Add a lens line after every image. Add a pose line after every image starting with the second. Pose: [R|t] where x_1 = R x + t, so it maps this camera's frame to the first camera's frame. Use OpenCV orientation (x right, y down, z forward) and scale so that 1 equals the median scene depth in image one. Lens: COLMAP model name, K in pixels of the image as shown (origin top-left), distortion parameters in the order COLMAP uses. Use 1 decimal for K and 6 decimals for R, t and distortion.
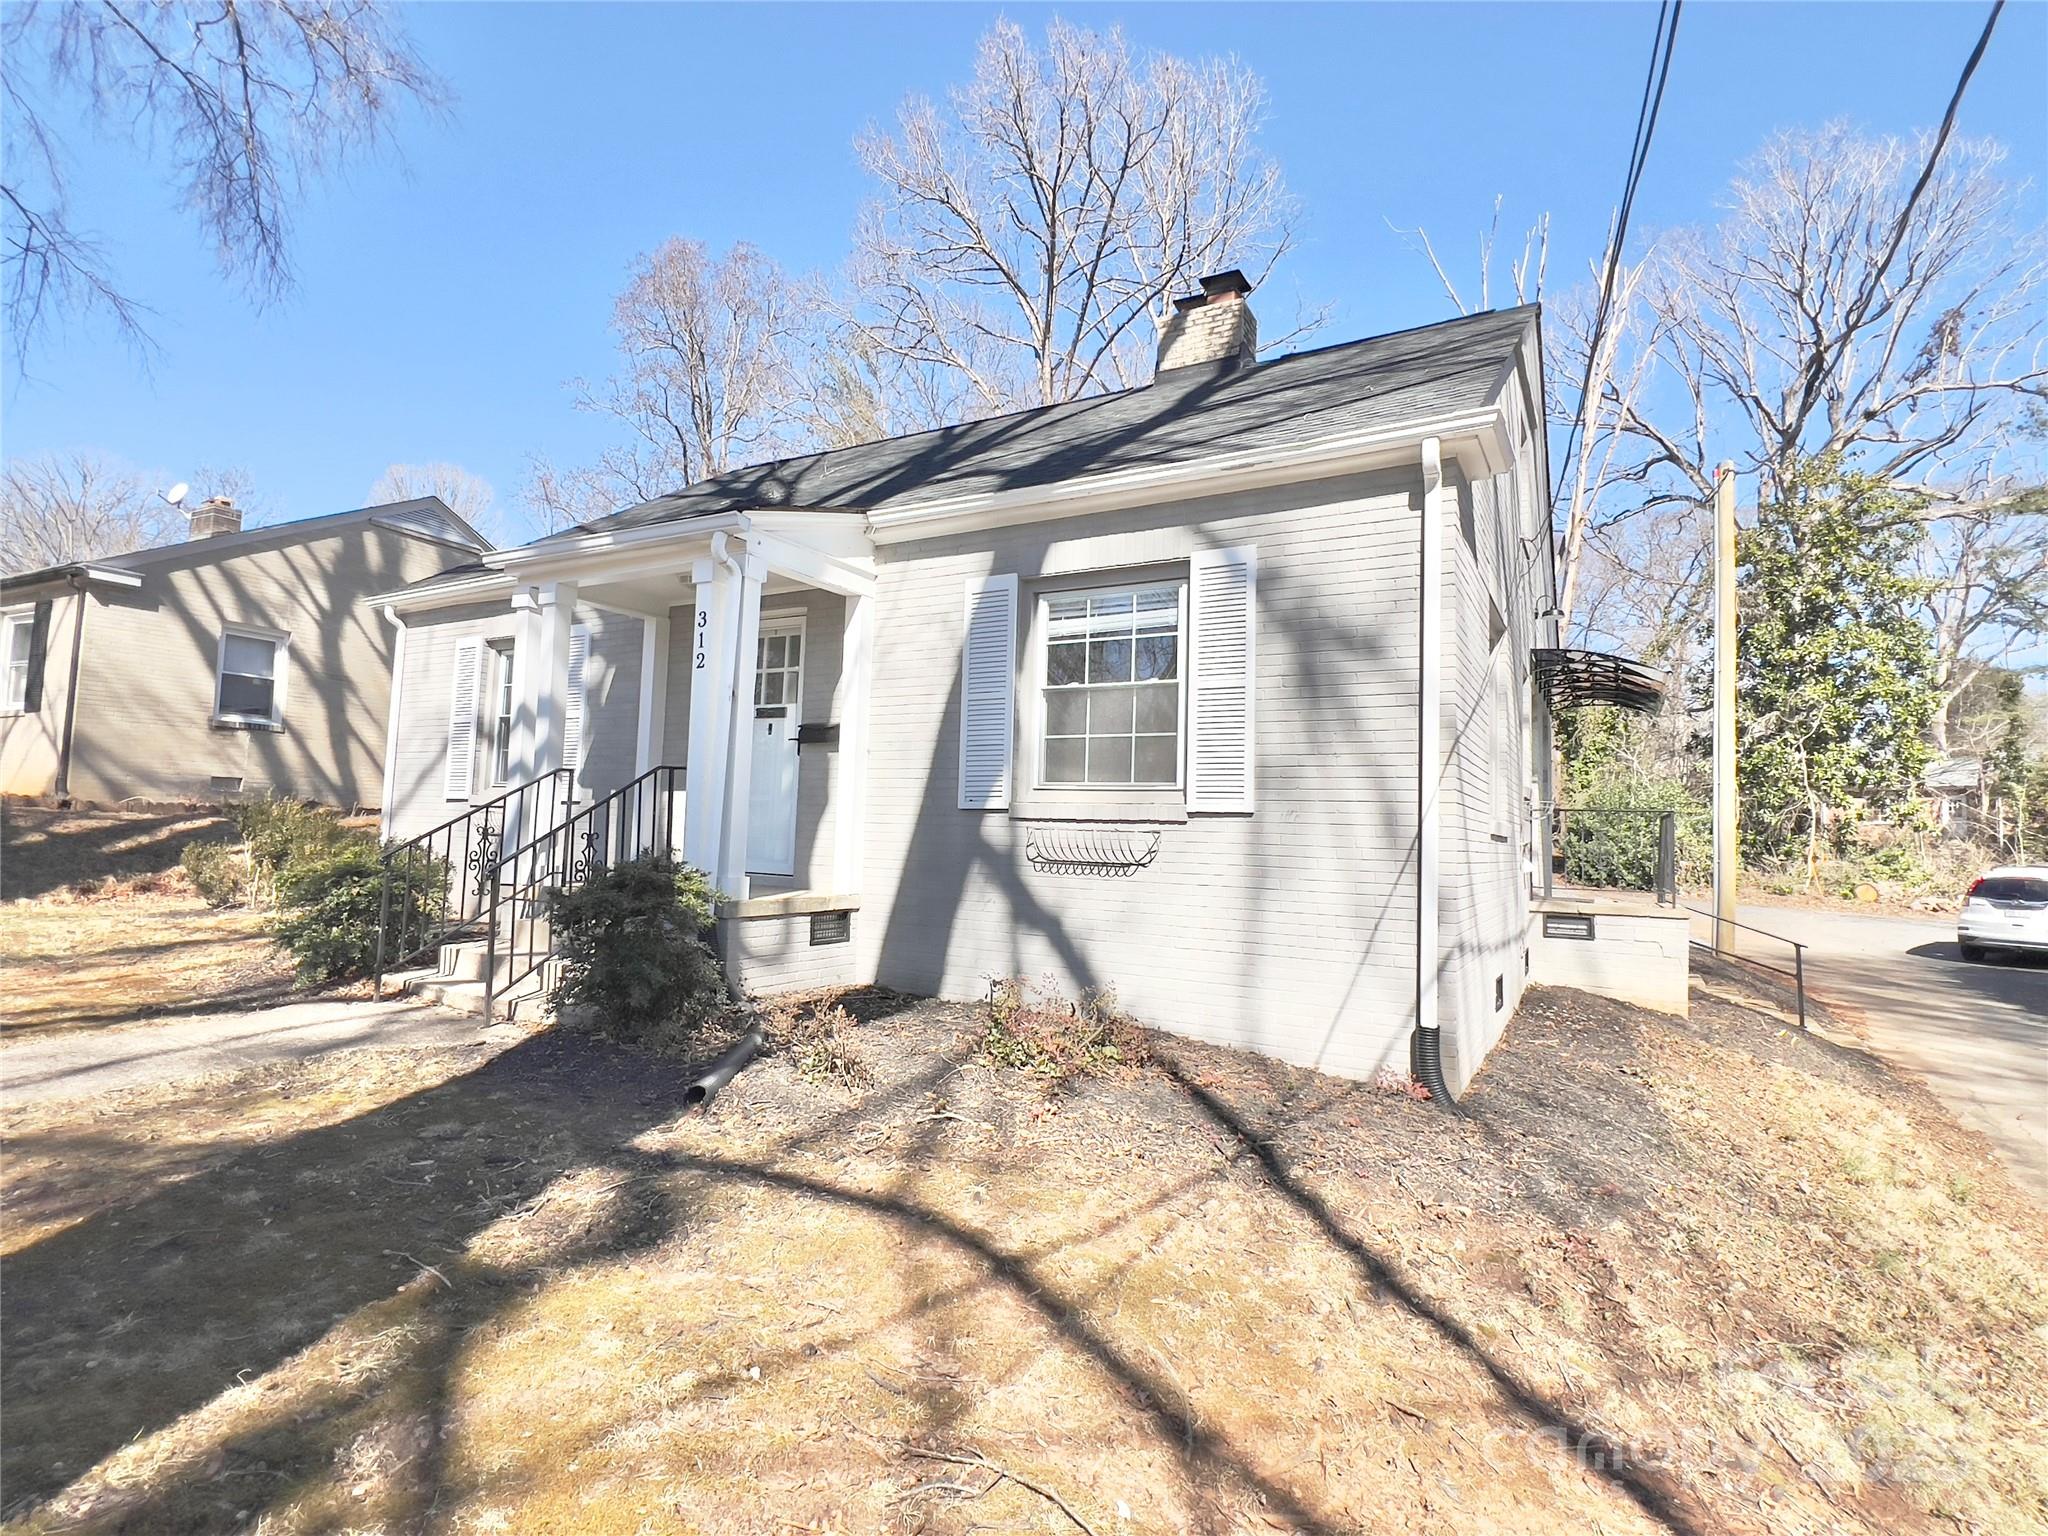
lens RADIAL K [[1006.8, 0, 1025.4], [0, 1006.8, 770.4], [0, 0, 1]] dist [-0.001428, 0.000077]
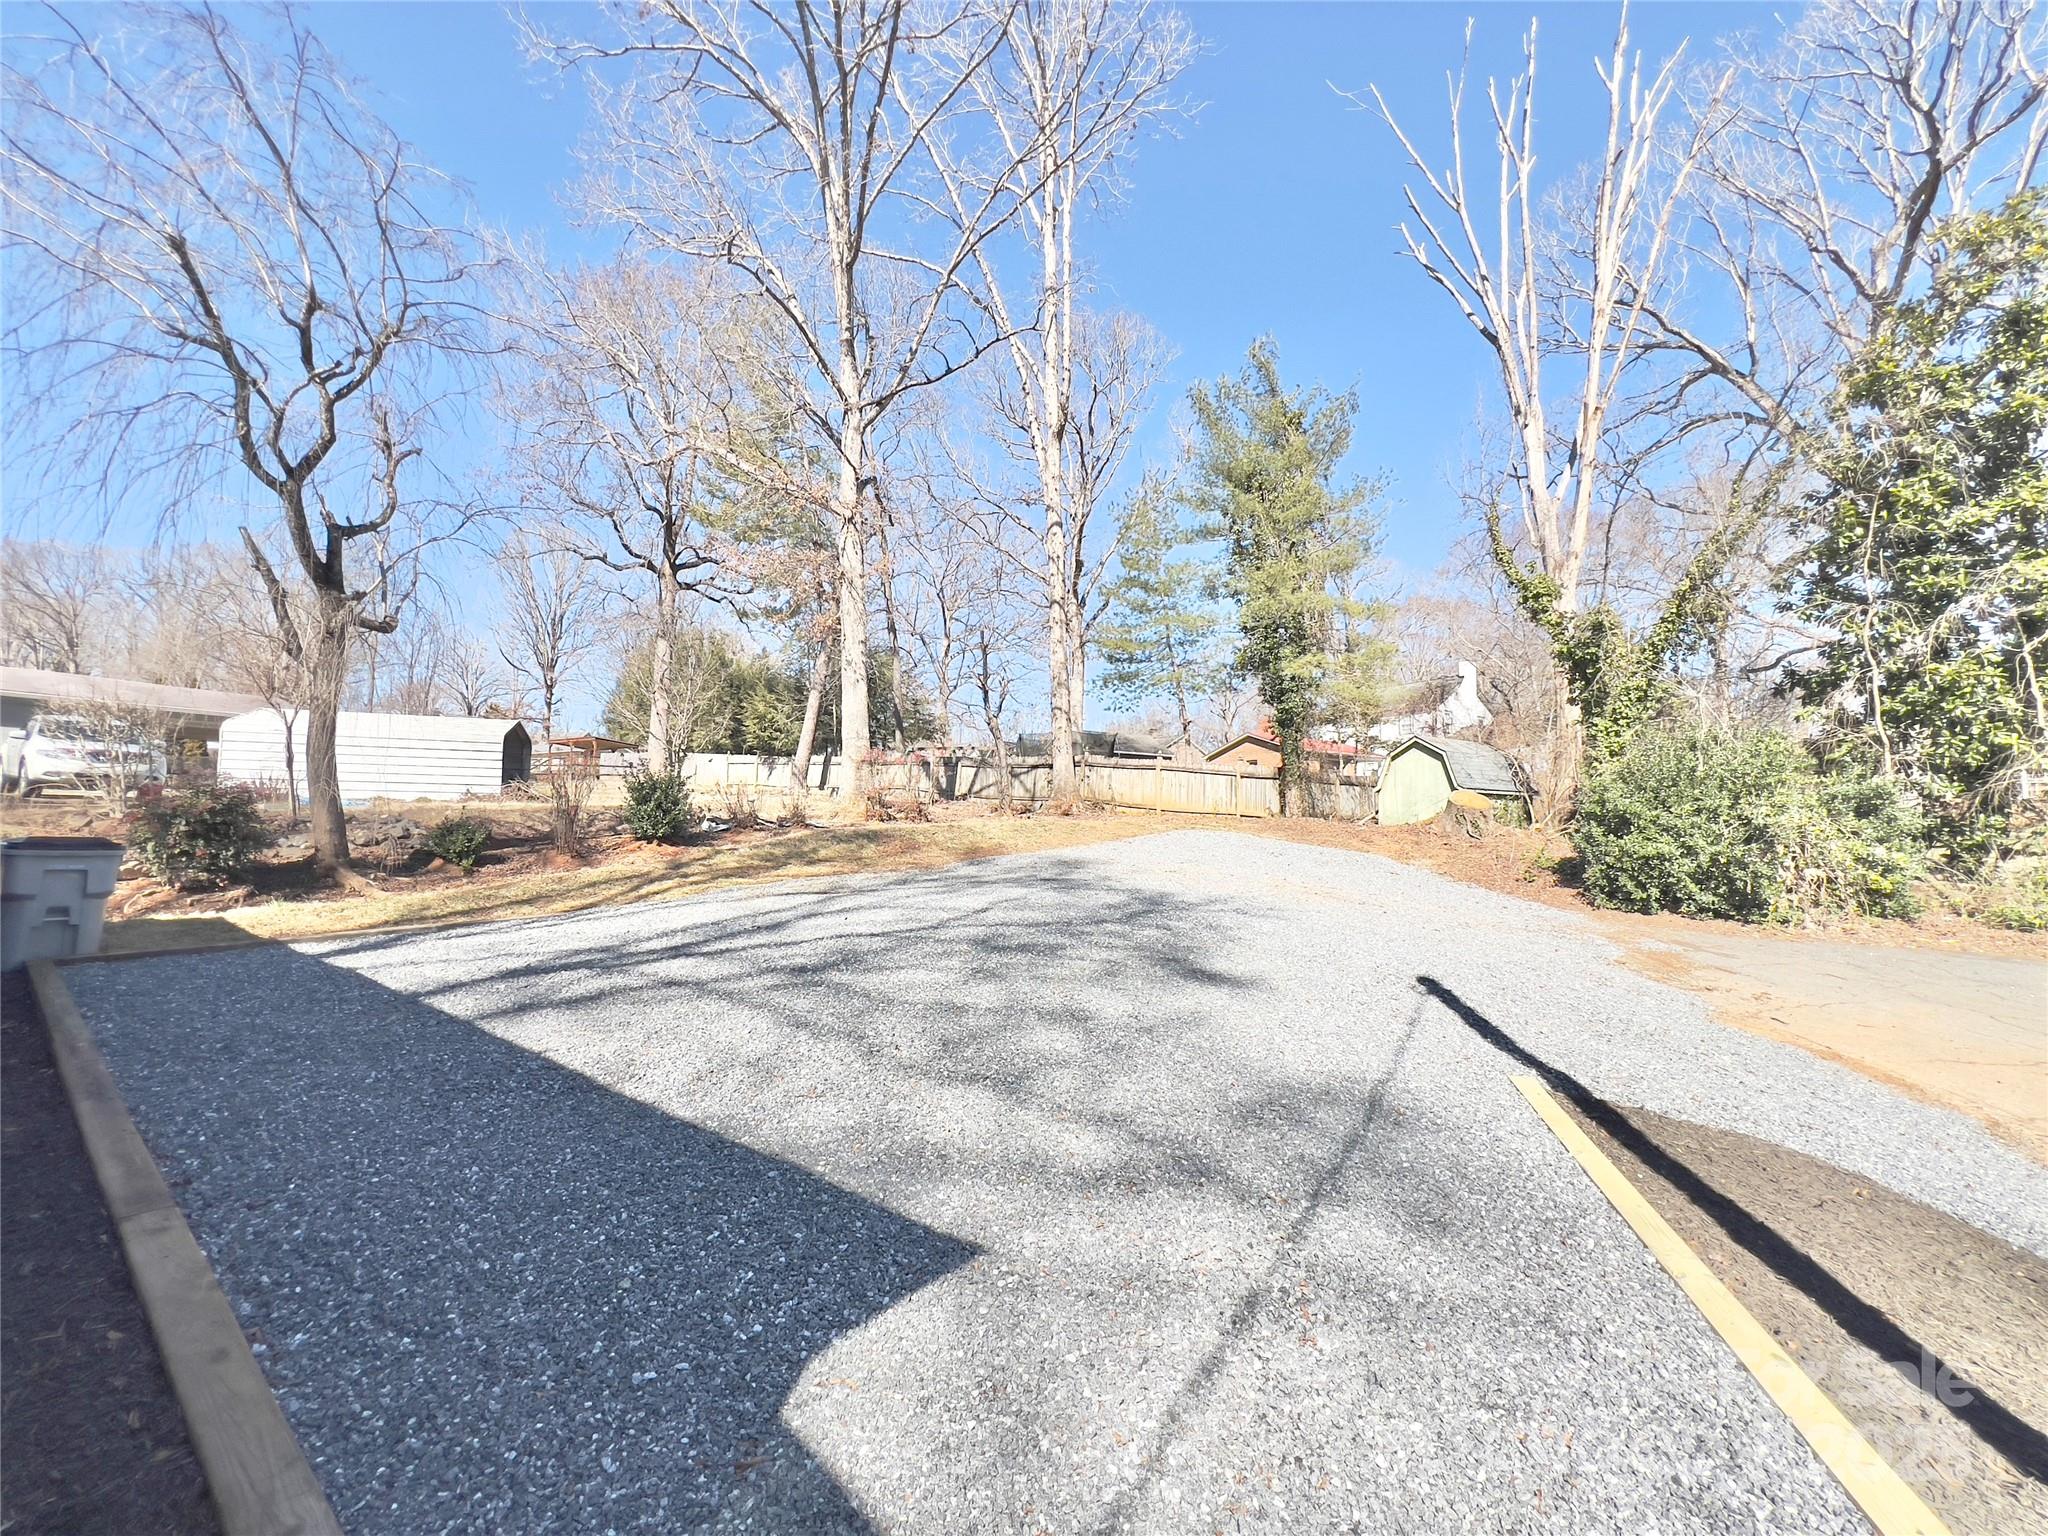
lens RADIAL K [[824.3, 0, 1020.9], [0, 824.3, 765.8], [0, 0, 1]] dist [0.000561, -0.000098]
pose [[0.992196, -0.030634, -0.120863, 0.224143], [0.028799, 0.999442, -0.016895, 0.023364], [0.121314, 0.013283, 0.992525, 0.397783]]
